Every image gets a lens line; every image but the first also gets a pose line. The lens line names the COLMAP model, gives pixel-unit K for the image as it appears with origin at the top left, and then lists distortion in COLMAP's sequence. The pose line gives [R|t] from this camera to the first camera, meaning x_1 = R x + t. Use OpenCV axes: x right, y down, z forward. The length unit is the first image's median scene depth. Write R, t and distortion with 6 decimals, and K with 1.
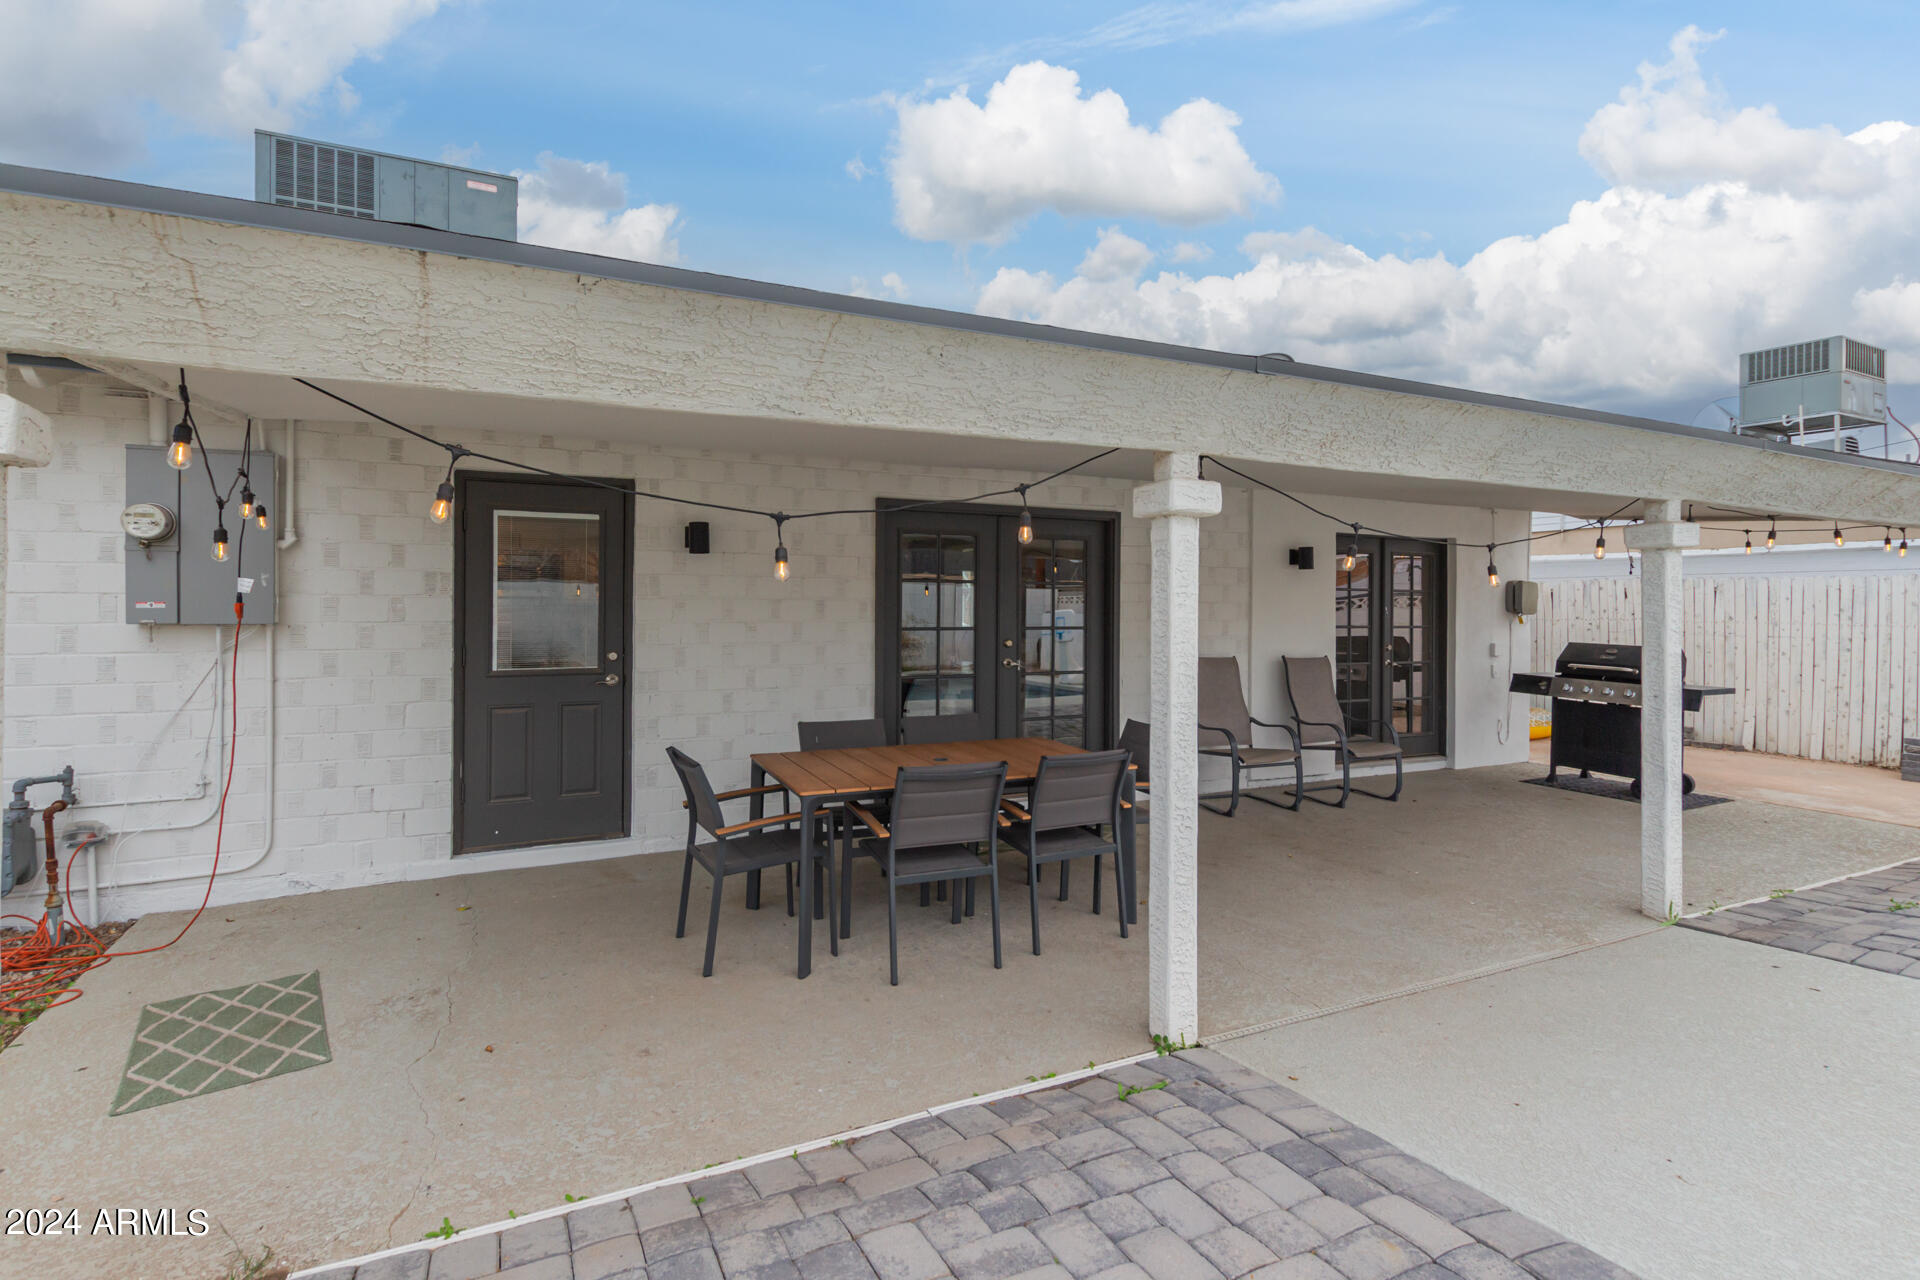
lens RADIAL K [[893.9, 0, 910.1], [0, 893.9, 609.4], [0, 0, 1]] dist [0.009480, 0.000153]
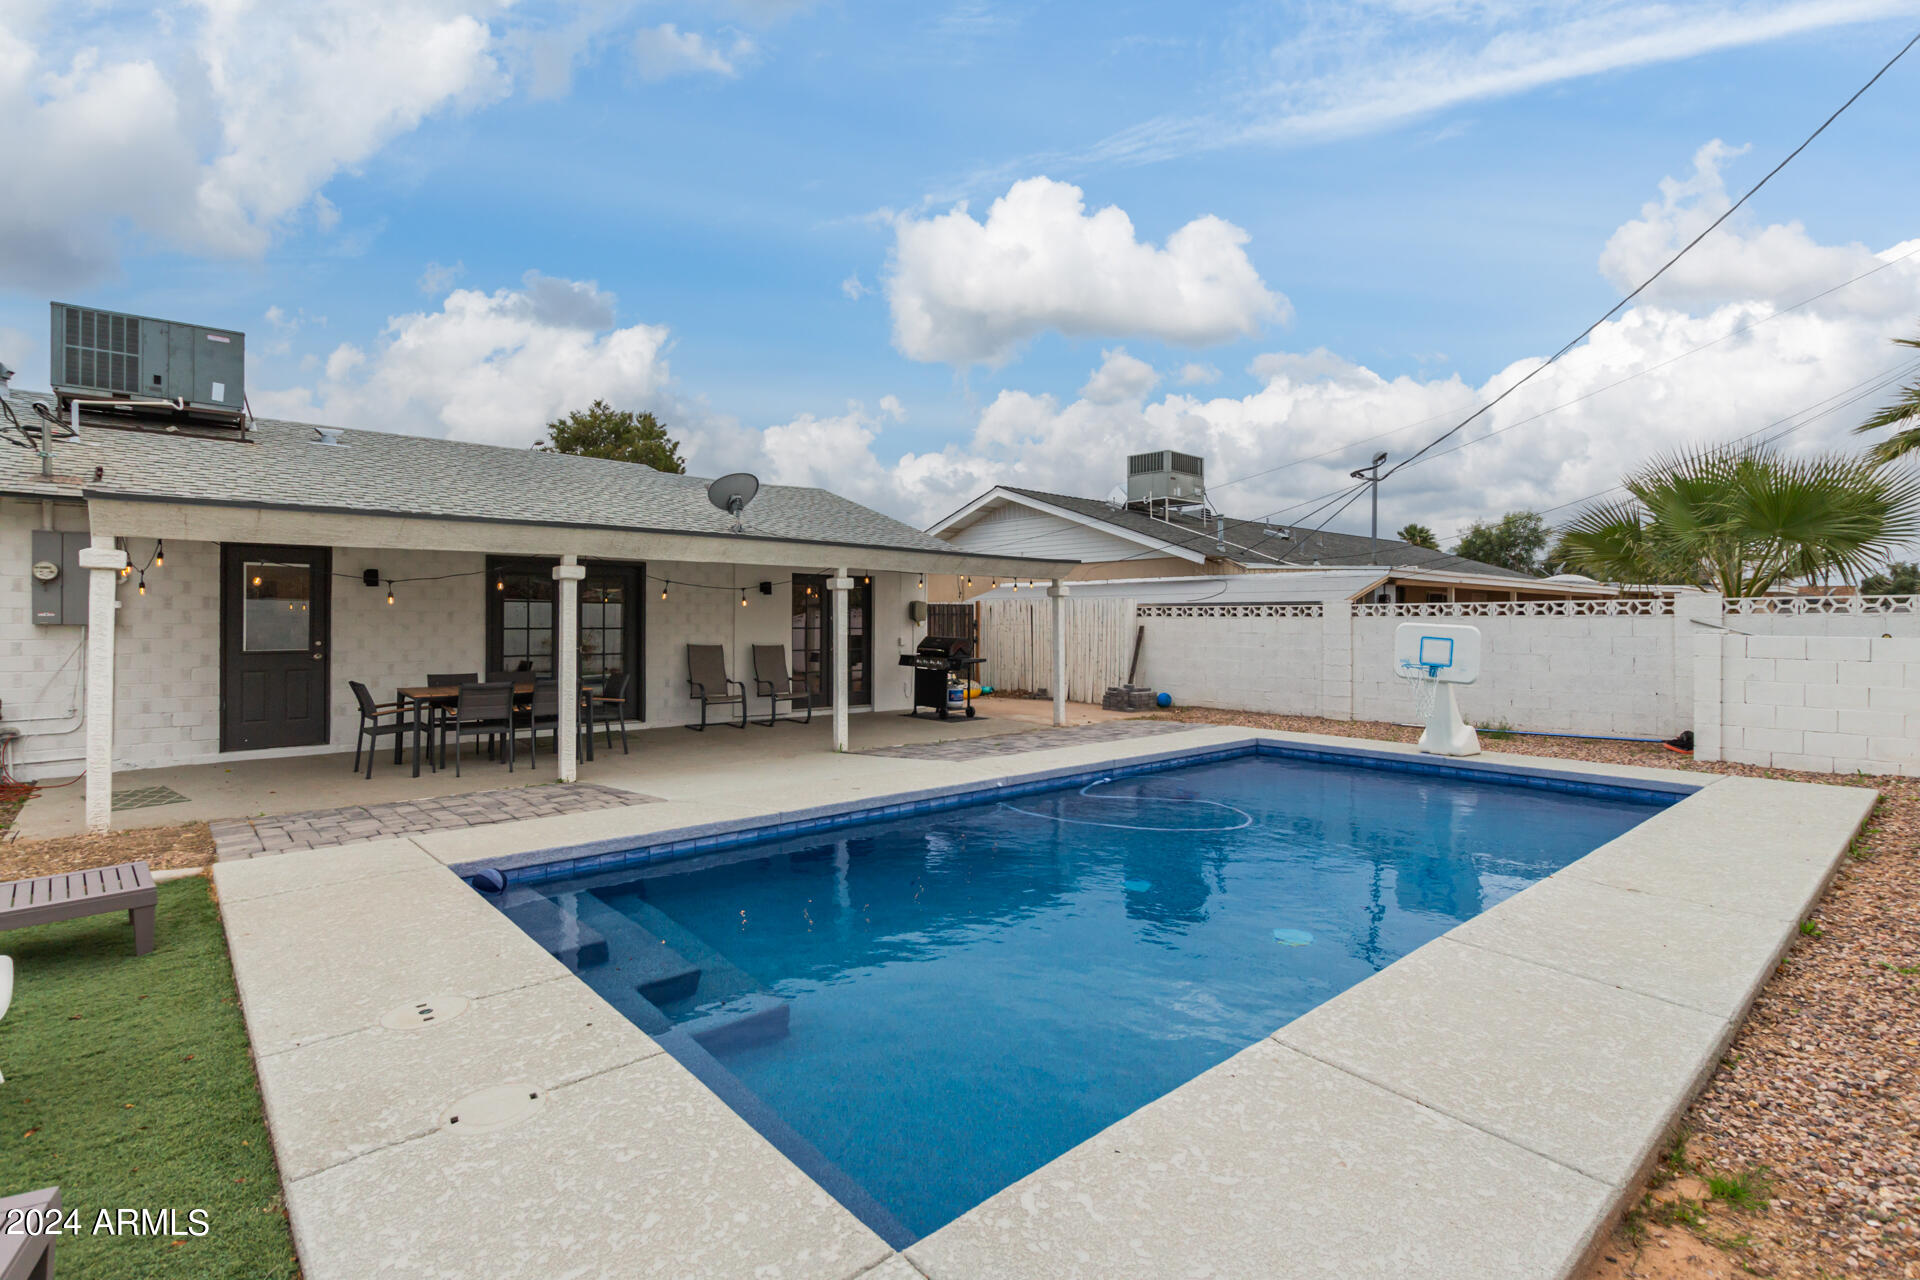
lens RADIAL K [[909.7, 0, 899.9], [0, 909.7, 624.1], [0, 0, 1]] dist [0.001515, -0.000080]
pose [[0.967212, -0.002116, 0.253963, 0.333534], [0.001521, 0.999996, 0.002538, 0.010879], [-0.253967, -0.002068, 0.967211, -1.066514]]
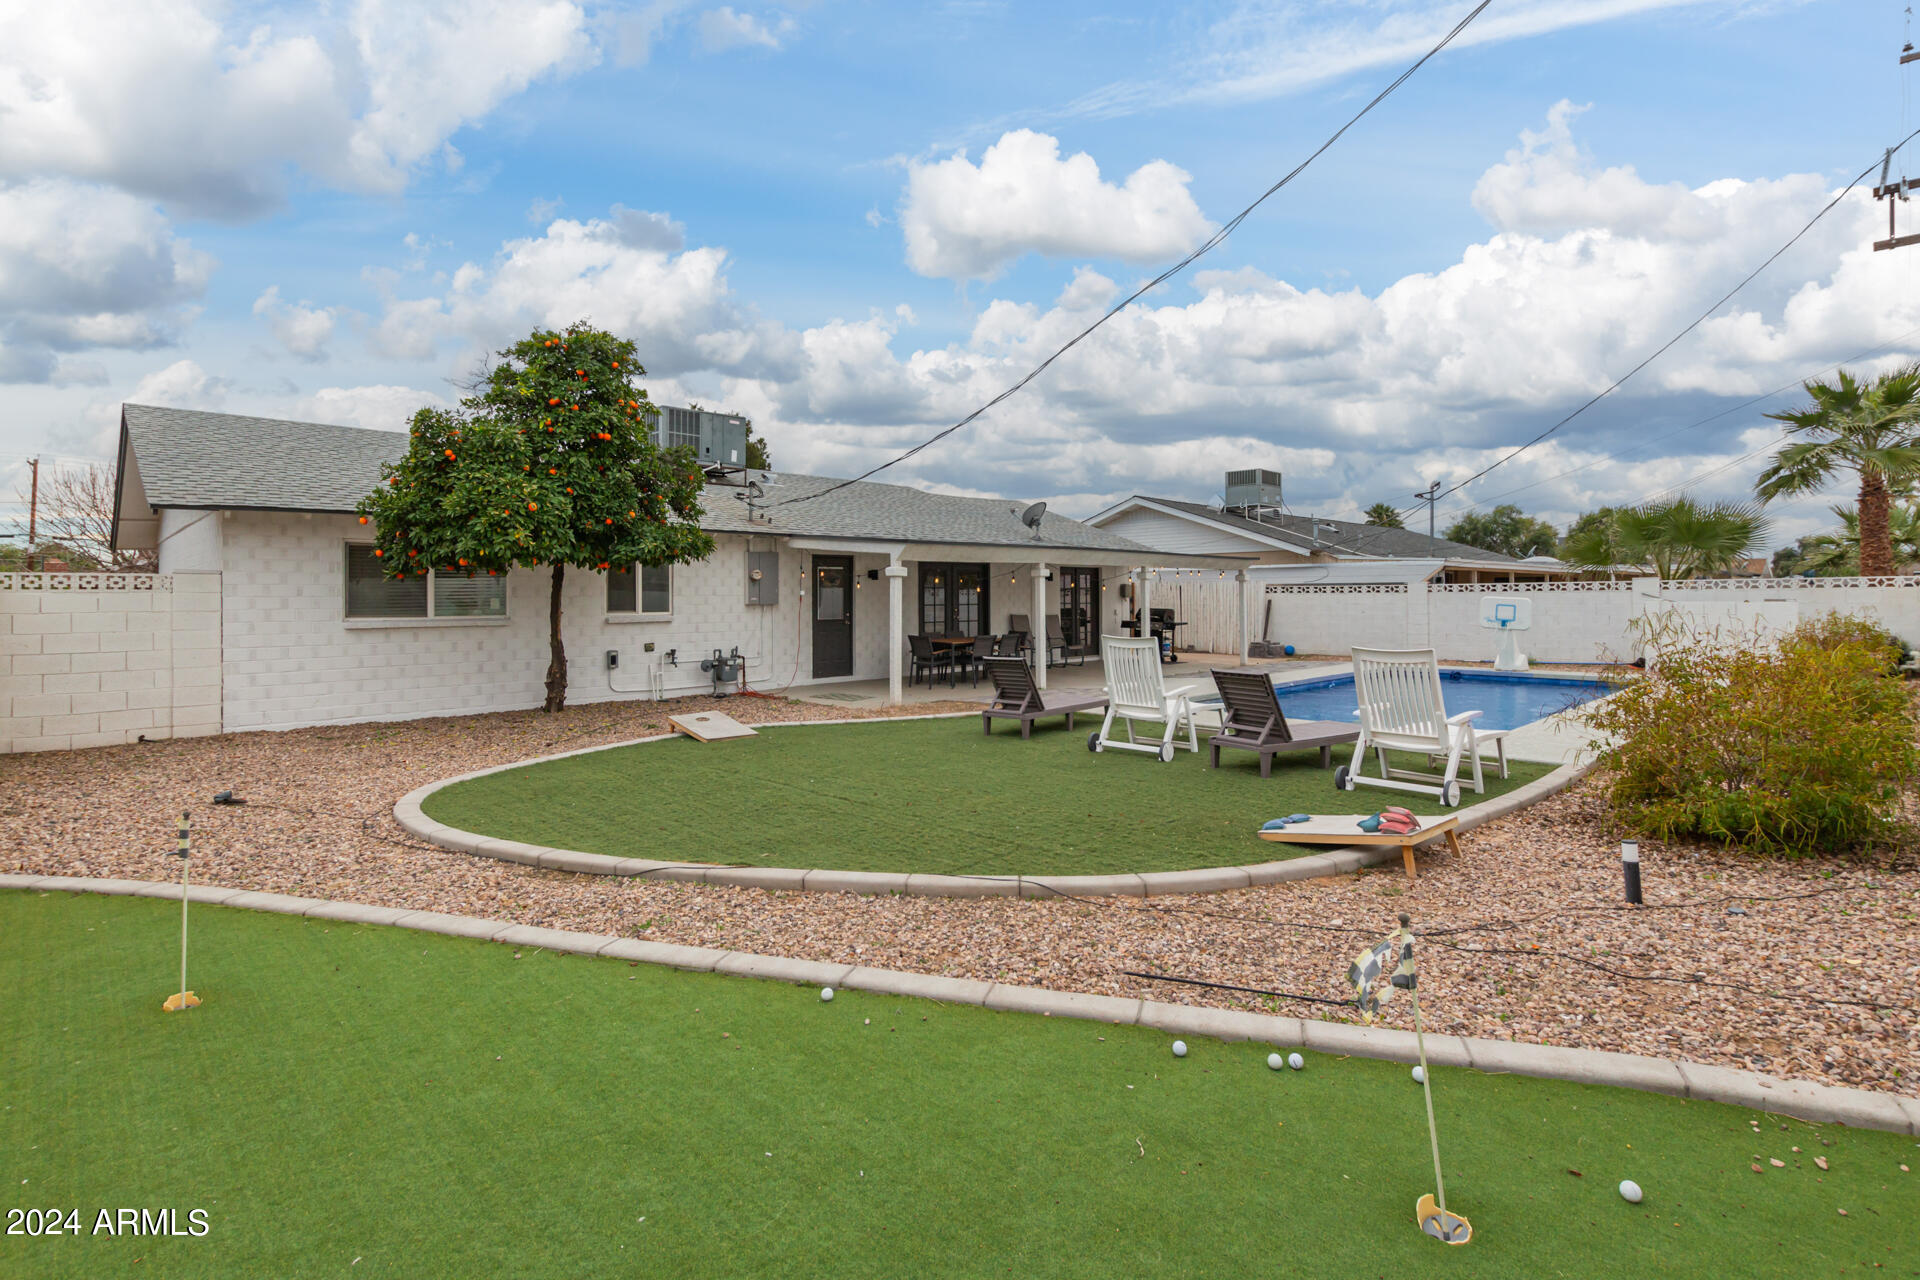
lens RADIAL K [[924.1, 0, 889.5], [0, 924.1, 601.0], [0, 0, 1]] dist [-0.003170, -0.000058]
pose [[0.955399, -0.011372, 0.295098, -1.113716], [0.010734, 0.999935, 0.003781, -0.003900], [-0.295122, -0.000445, 0.955460, -1.992450]]
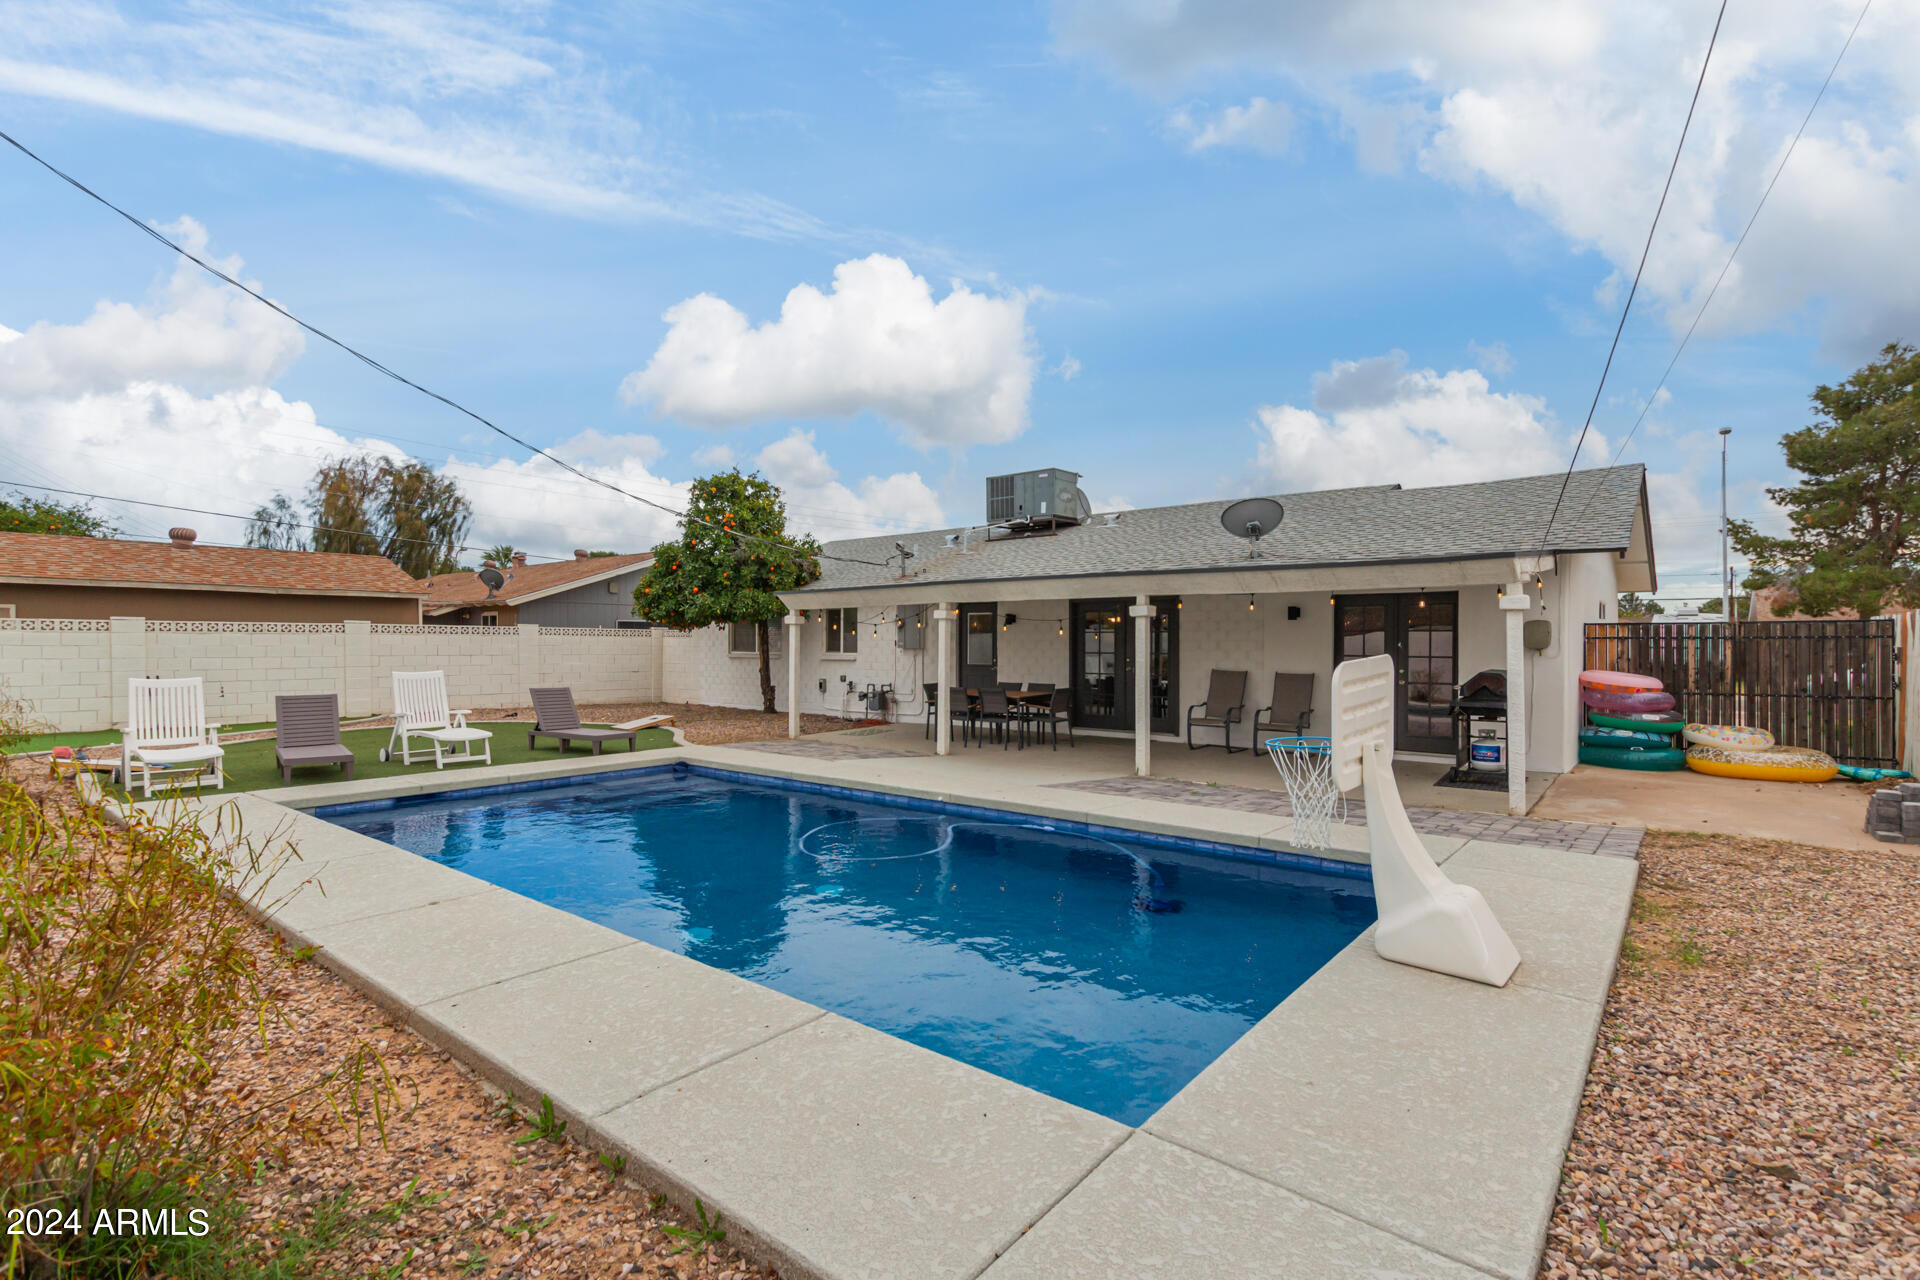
lens RADIAL K [[897.3, 0, 956.2], [0, 897.3, 647.0], [0, 0, 1]] dist [0.001283, 0.000002]
pose [[0.406156, -0.000798, -0.913804, 2.318121], [-0.002729, 0.999994, -0.002086, 0.014227], [0.913800, 0.003341, 0.406151, -0.307531]]
